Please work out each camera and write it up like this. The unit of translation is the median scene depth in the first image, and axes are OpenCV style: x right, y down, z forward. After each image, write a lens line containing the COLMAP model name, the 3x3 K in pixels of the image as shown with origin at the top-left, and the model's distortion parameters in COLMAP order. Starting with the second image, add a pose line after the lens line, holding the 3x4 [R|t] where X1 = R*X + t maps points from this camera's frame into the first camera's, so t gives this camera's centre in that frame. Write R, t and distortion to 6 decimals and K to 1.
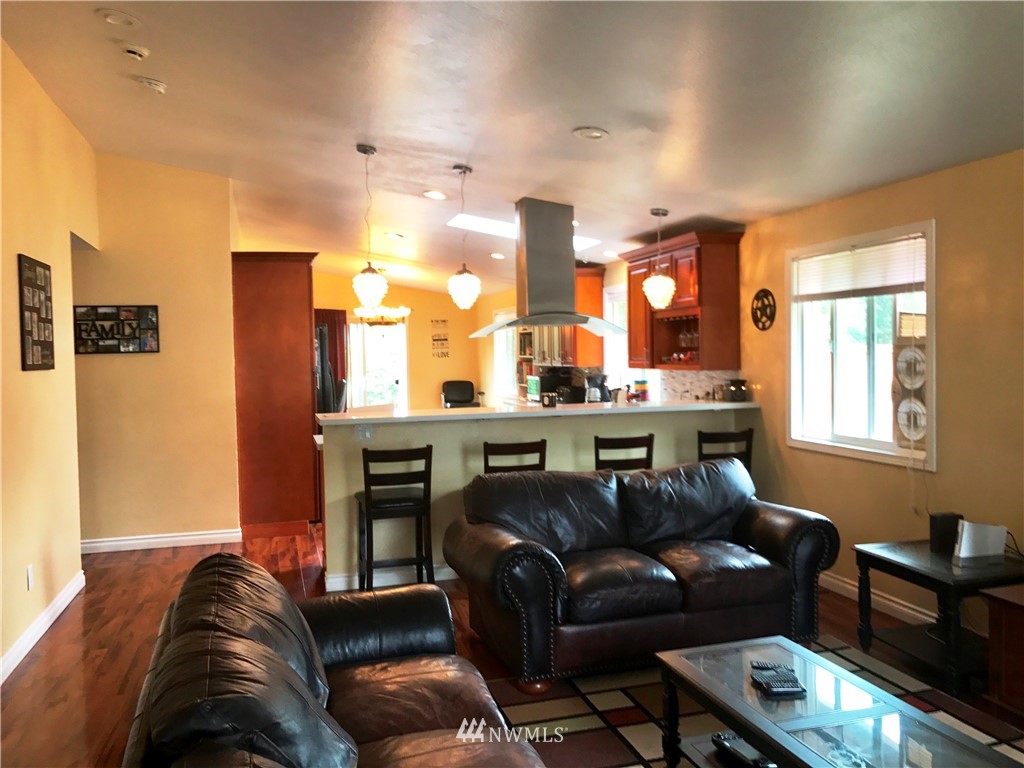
lens RADIAL K [[841.5, 0, 515.8], [0, 841.5, 385.6], [0, 0, 1]] dist [0.123859, -0.273235]
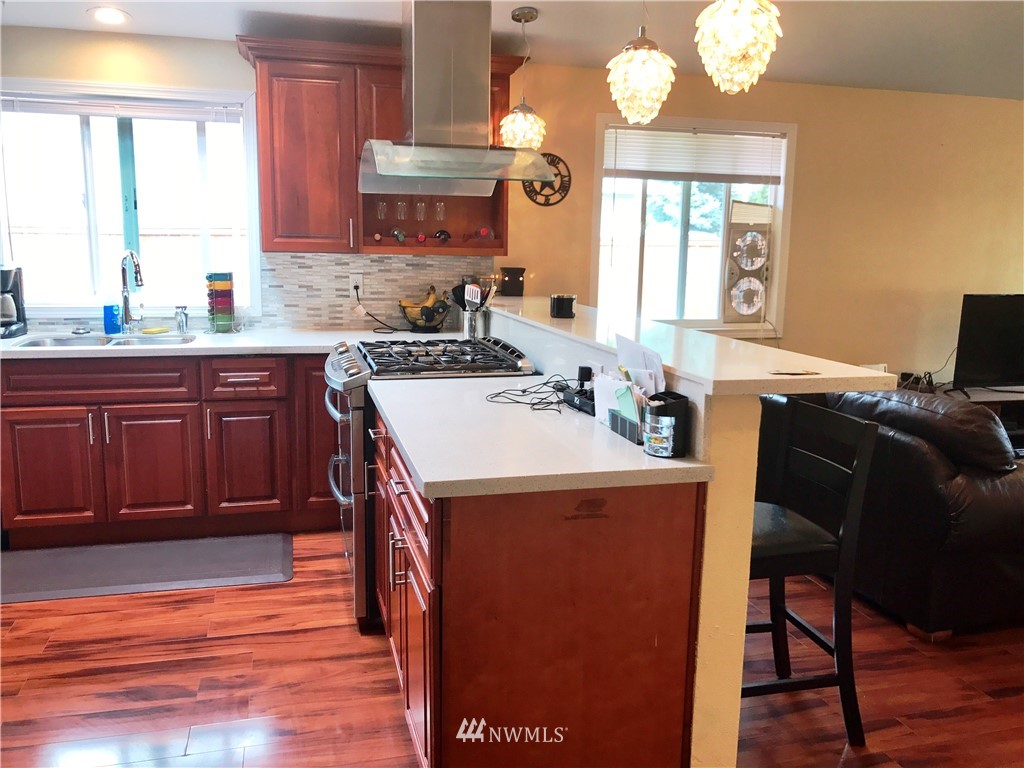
lens RADIAL K [[841.5, 0, 515.8], [0, 841.5, 385.6], [0, 0, 1]] dist [0.123859, -0.273235]
pose [[0.022936, -0.148434, 0.988656, -0.448525], [0.022320, 0.988746, 0.147930, -0.011540], [-0.999488, 0.018674, 0.025991, 0.822400]]
